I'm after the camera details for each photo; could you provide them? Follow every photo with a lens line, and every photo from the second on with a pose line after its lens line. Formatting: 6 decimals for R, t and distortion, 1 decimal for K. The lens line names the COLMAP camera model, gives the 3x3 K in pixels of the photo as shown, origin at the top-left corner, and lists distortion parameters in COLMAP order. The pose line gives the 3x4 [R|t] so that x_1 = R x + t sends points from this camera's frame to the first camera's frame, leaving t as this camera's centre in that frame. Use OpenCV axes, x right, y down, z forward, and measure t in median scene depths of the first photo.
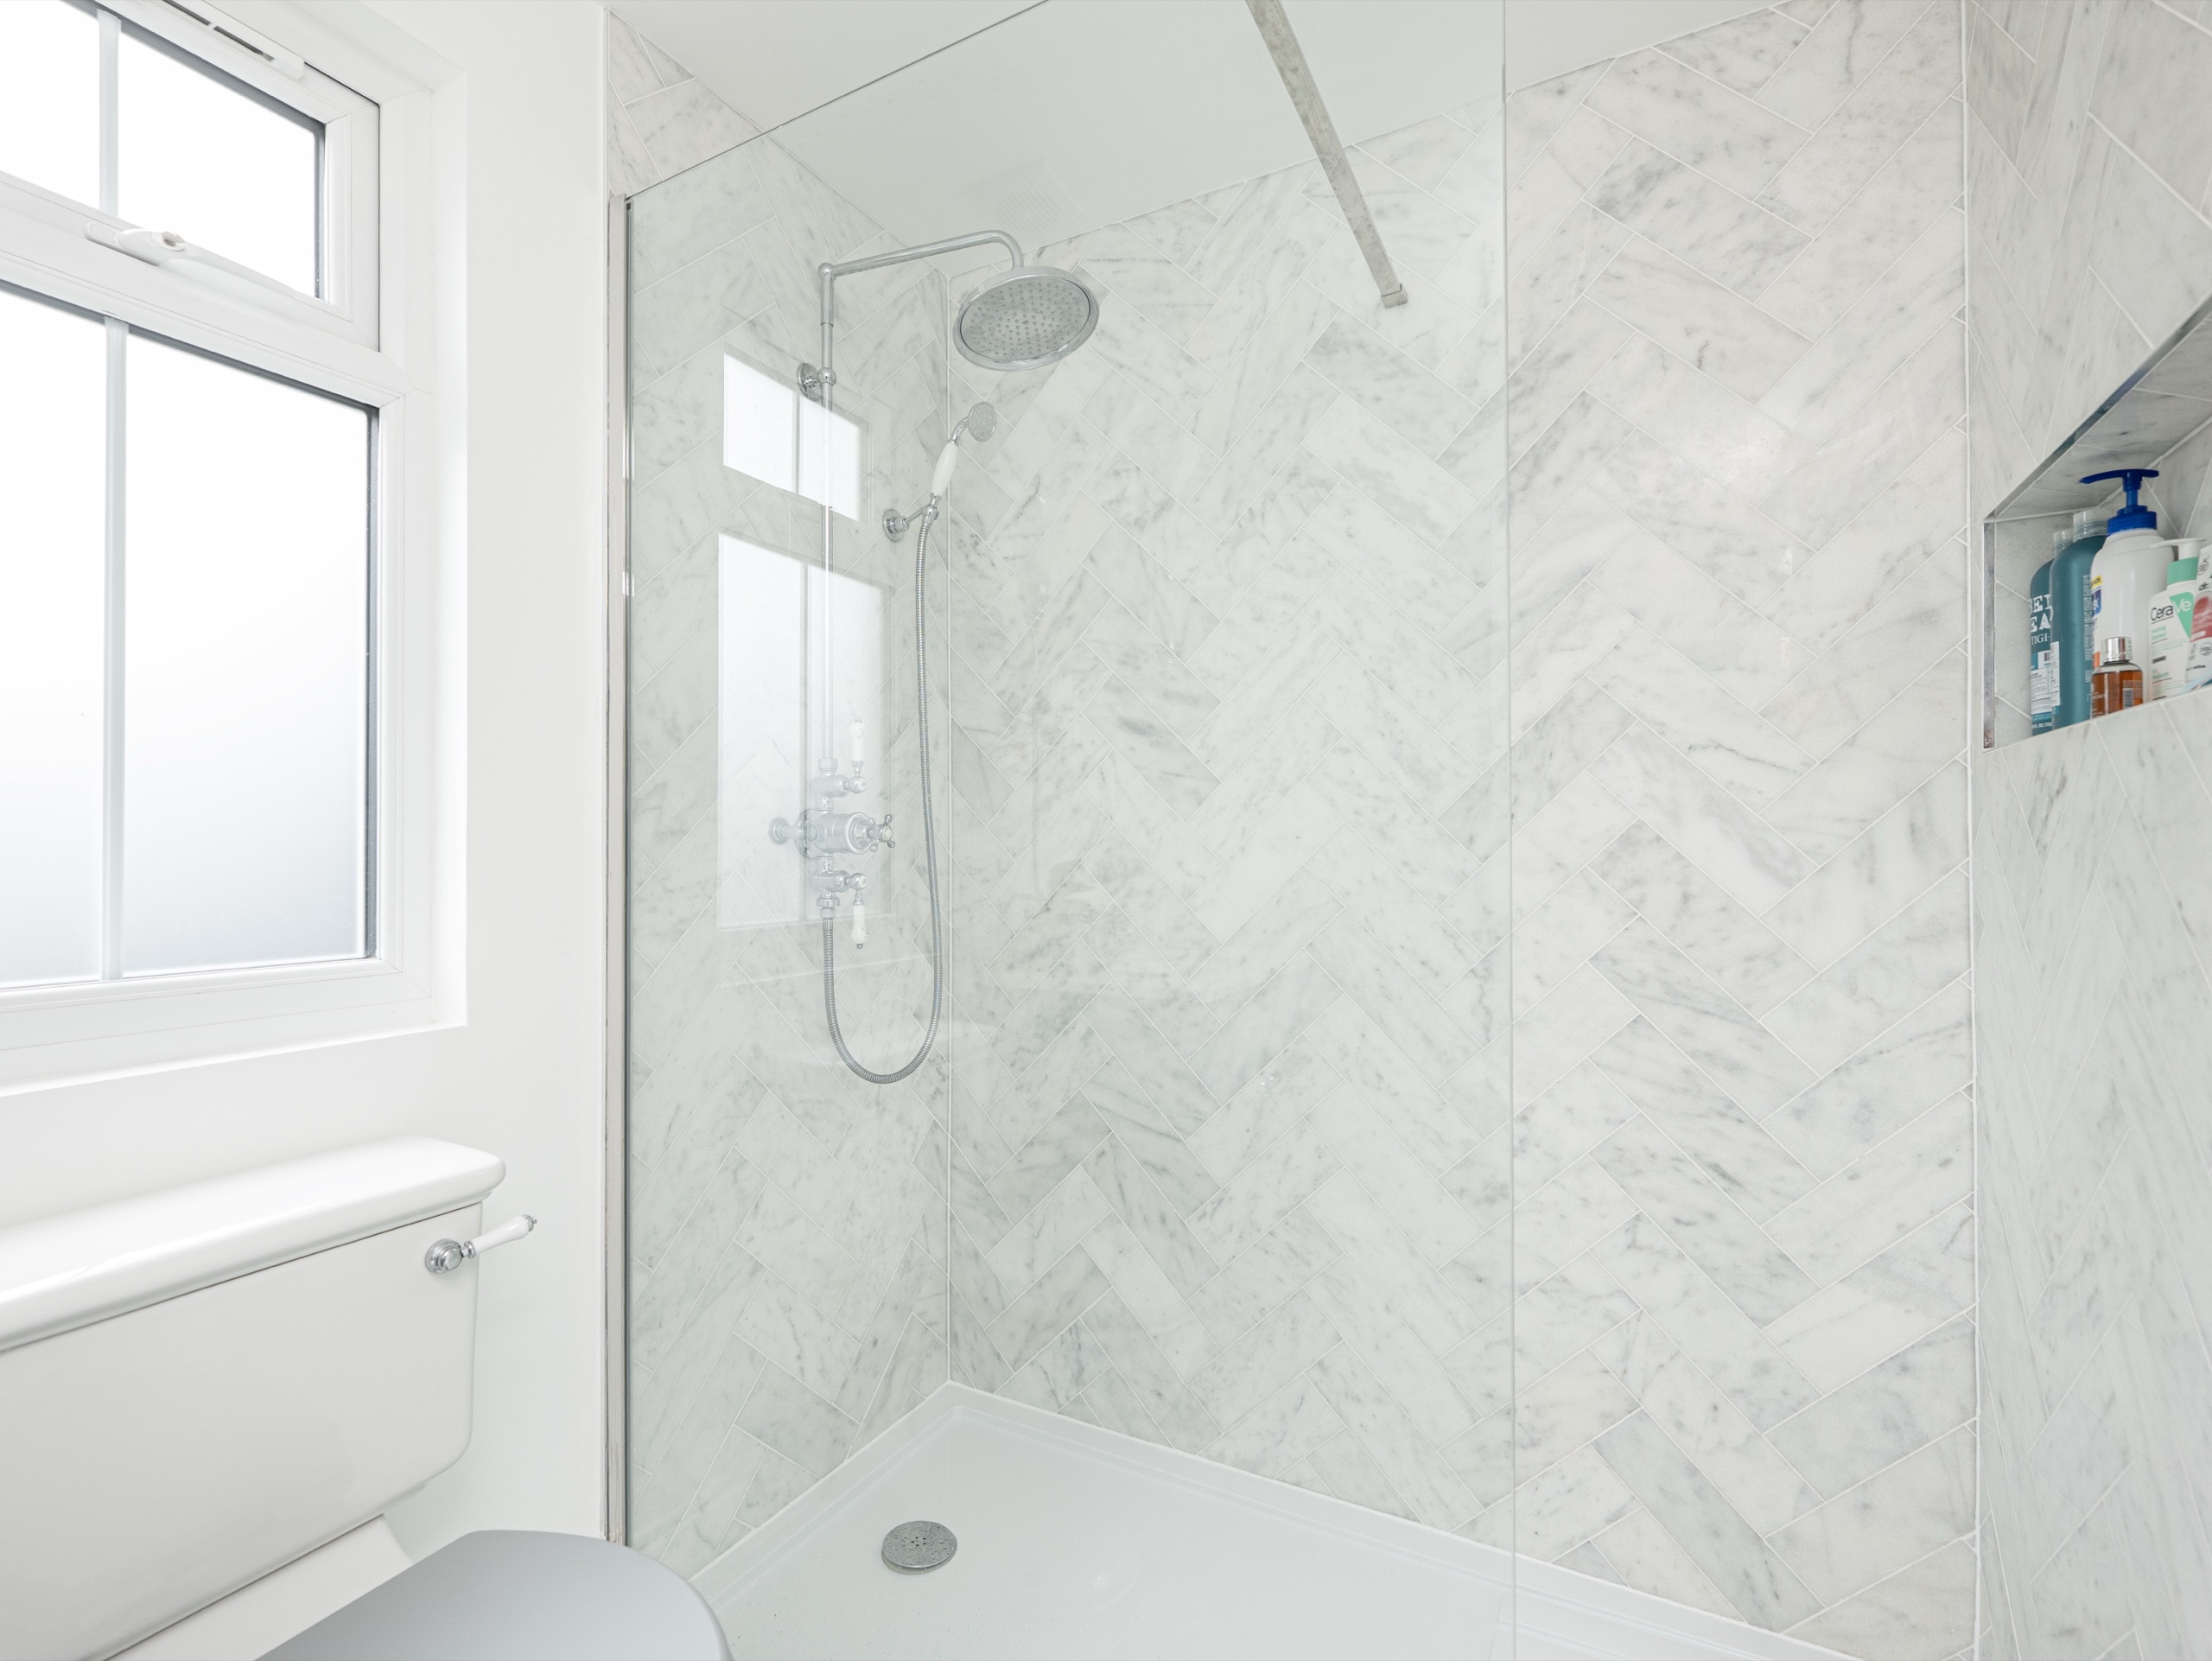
lens RADIAL K [[998.3, 0, 1097.9], [0, 998.3, 834.9], [0, 0, 1]] dist [-0.000469, 0.003697]
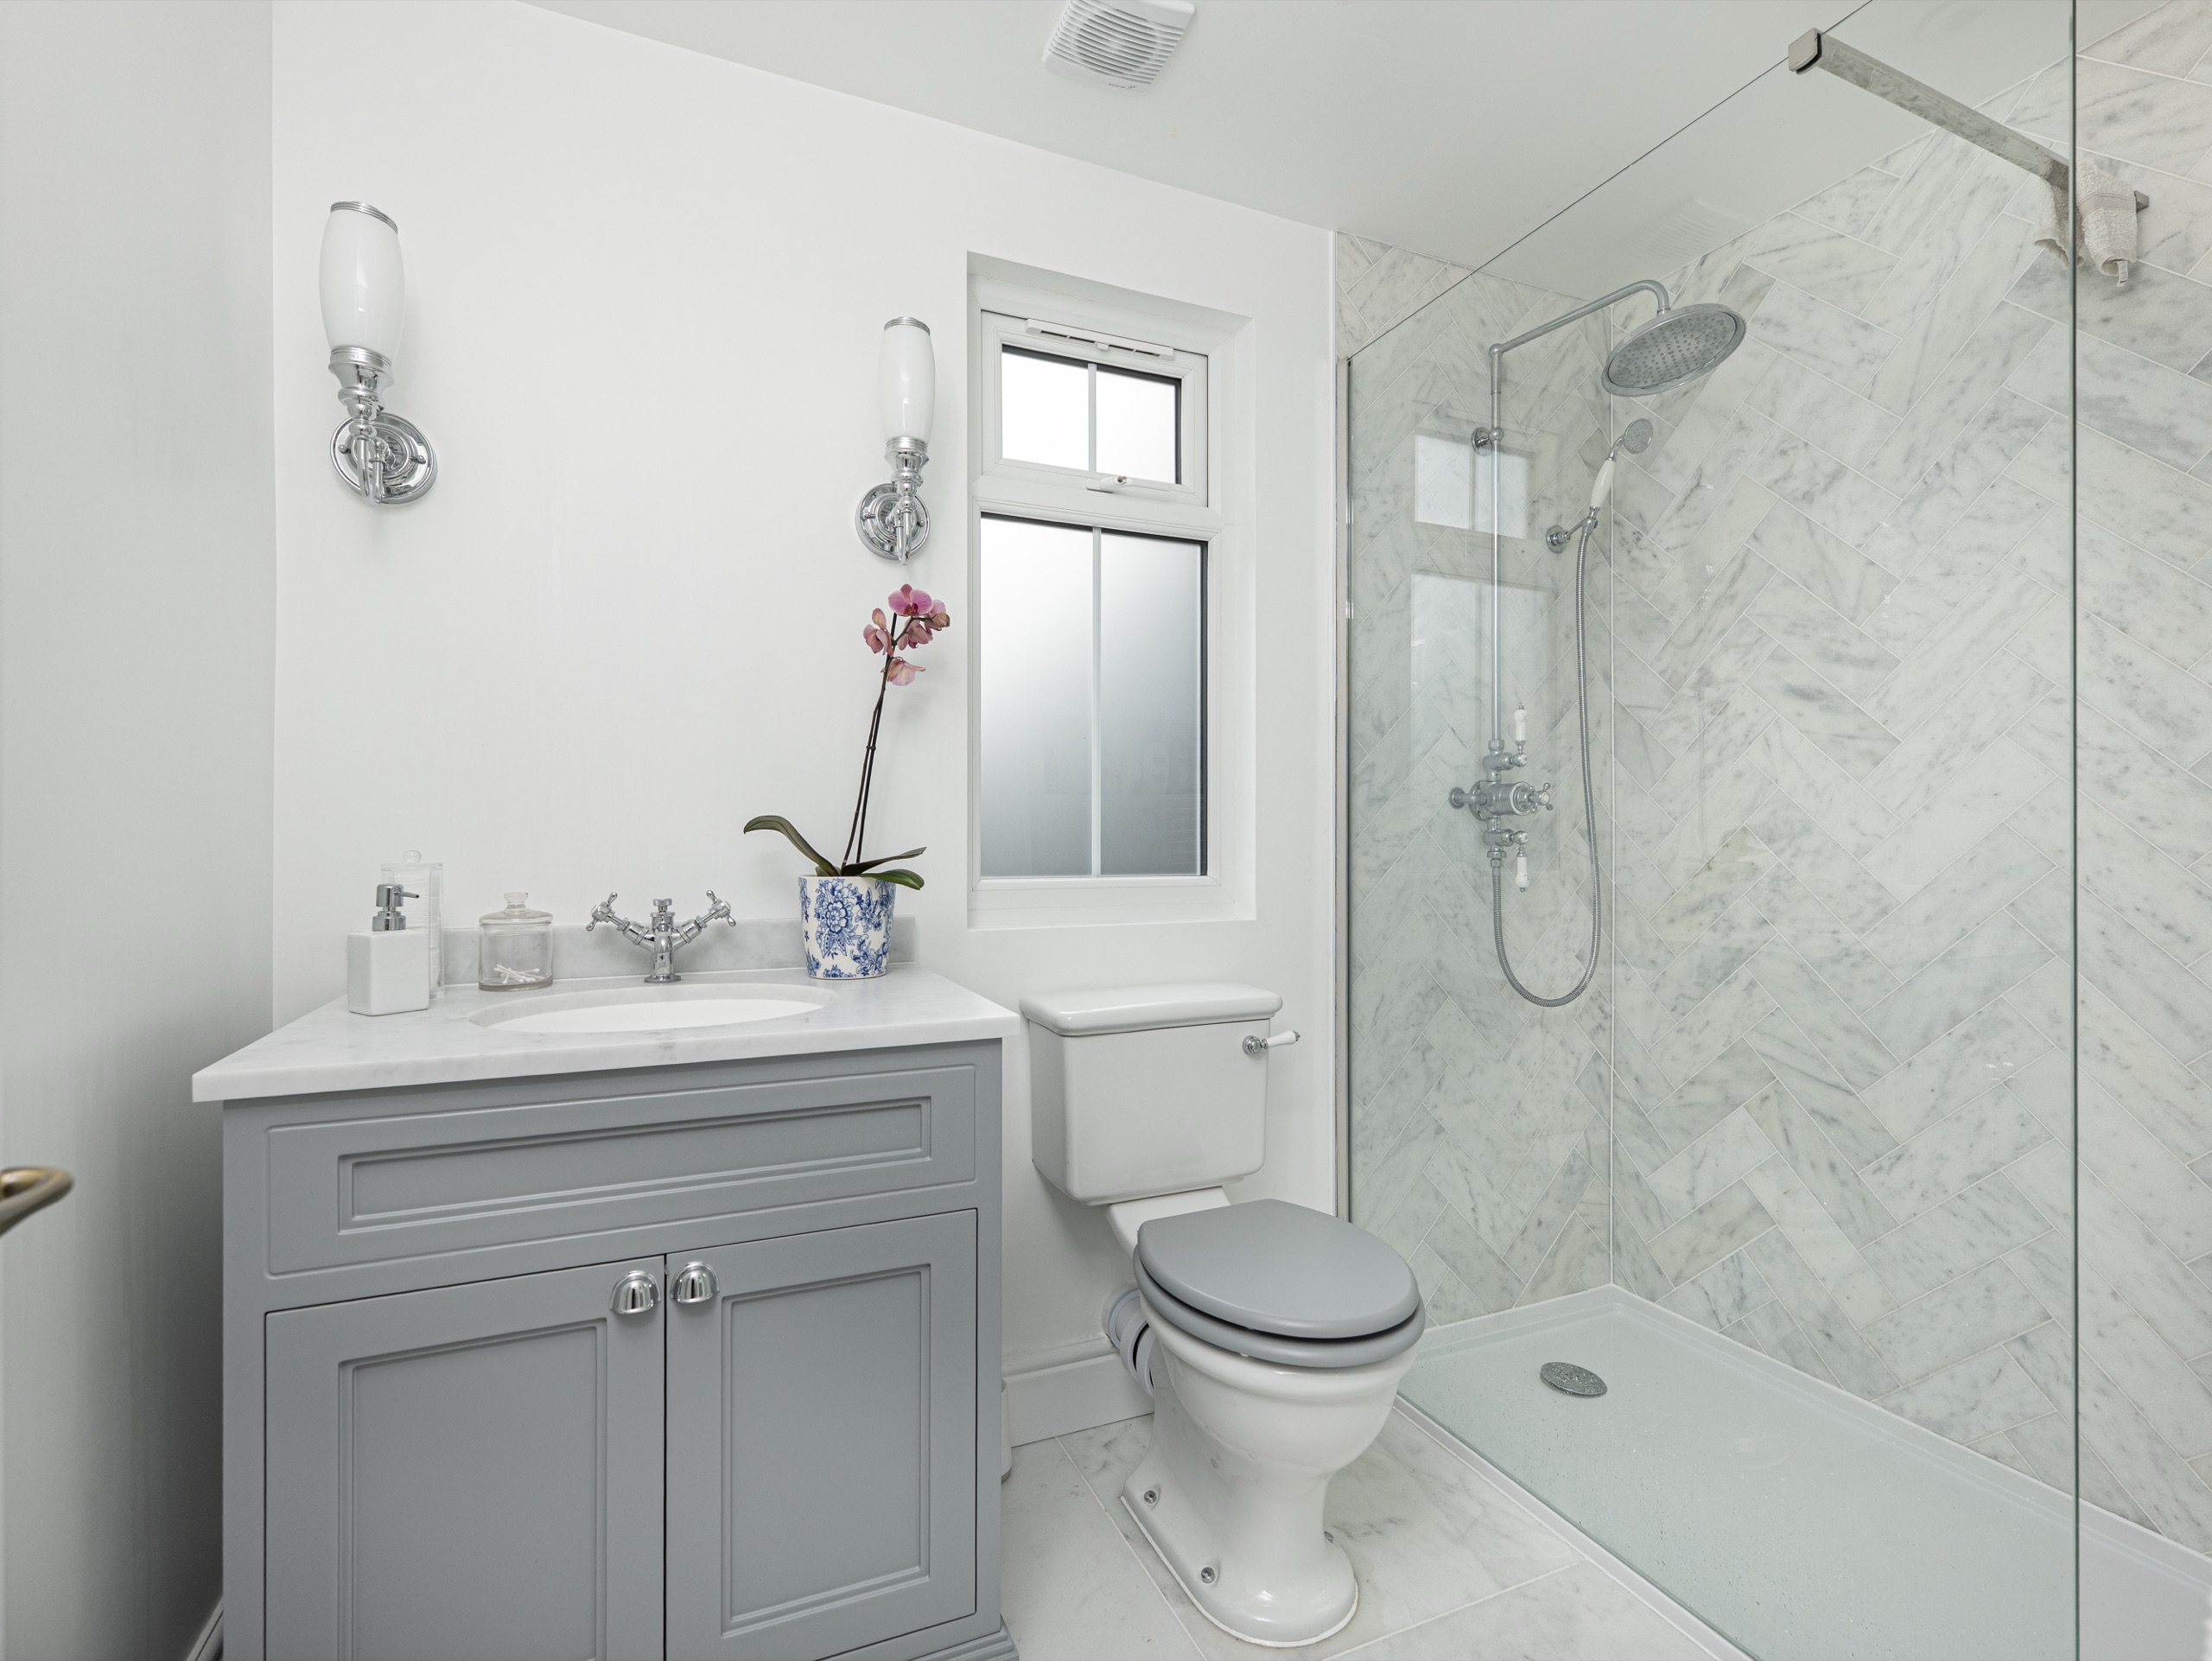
lens RADIAL K [[998.3, 0, 1097.9], [0, 998.3, 834.9], [0, 0, 1]] dist [-0.000469, 0.003697]
pose [[0.782830, 0.003298, -0.622226, 0.117520], [0.004656, 0.999927, 0.011157, 0.026161], [0.622218, -0.011631, 0.782758, -0.293360]]
